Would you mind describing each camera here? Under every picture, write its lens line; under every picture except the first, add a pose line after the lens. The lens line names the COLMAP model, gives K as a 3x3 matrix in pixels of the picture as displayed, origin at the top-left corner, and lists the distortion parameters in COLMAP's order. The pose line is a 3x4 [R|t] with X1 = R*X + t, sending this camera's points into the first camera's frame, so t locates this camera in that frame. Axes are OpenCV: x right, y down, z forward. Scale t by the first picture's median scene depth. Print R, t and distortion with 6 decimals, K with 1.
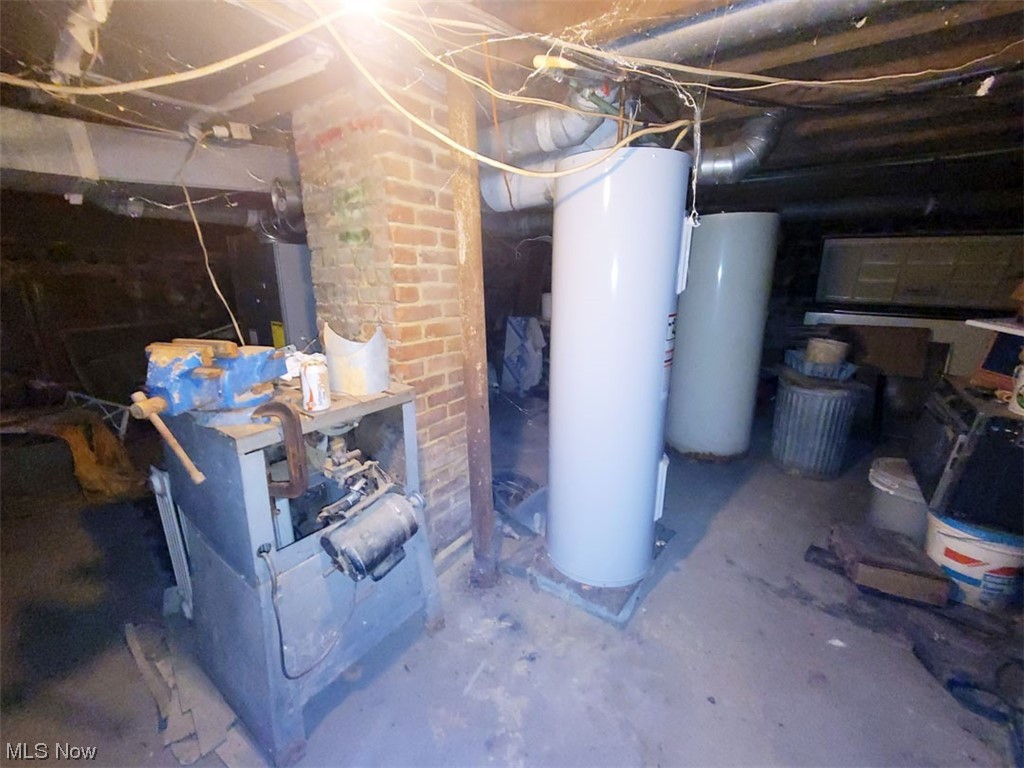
lens RADIAL K [[410.8, 0, 511.7], [0, 410.8, 375.4], [0, 0, 1]] dist [-0.001195, 0.000191]
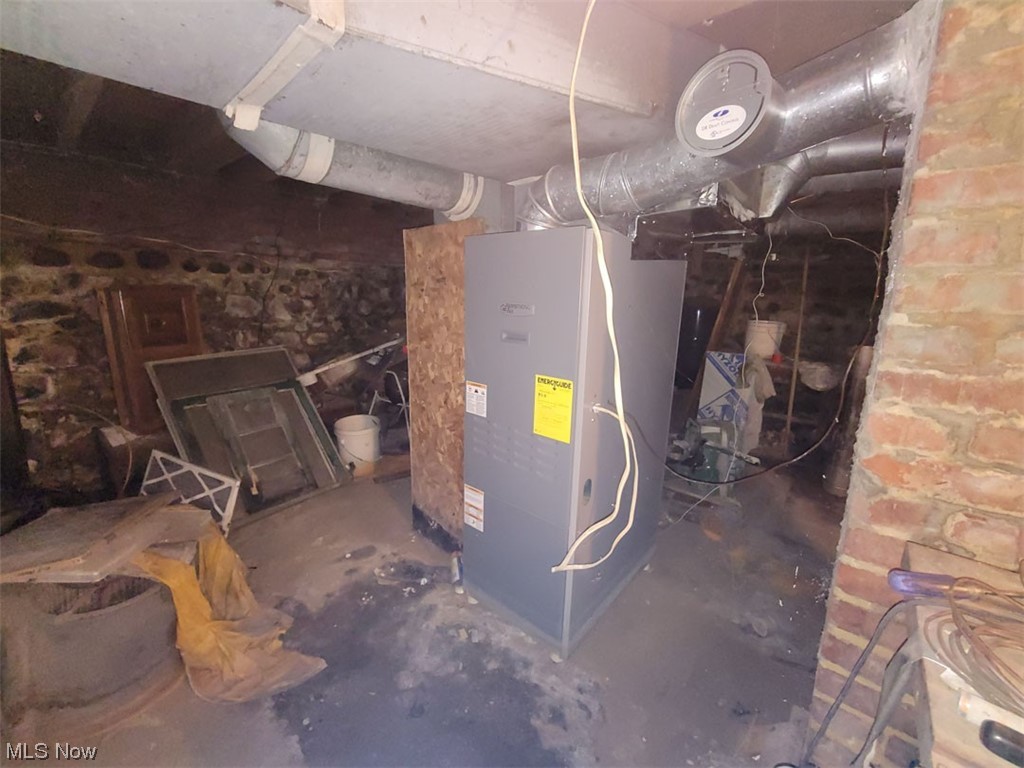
lens RADIAL K [[416.7, 0, 512.0], [0, 416.7, 384.0], [0, 0, 1]] dist [-0.000486, -0.000080]
pose [[0.996263, 0.032935, -0.079840, -0.396979], [-0.035079, 0.999057, -0.025602, -0.073003], [0.078921, 0.028307, 0.996479, 0.320070]]
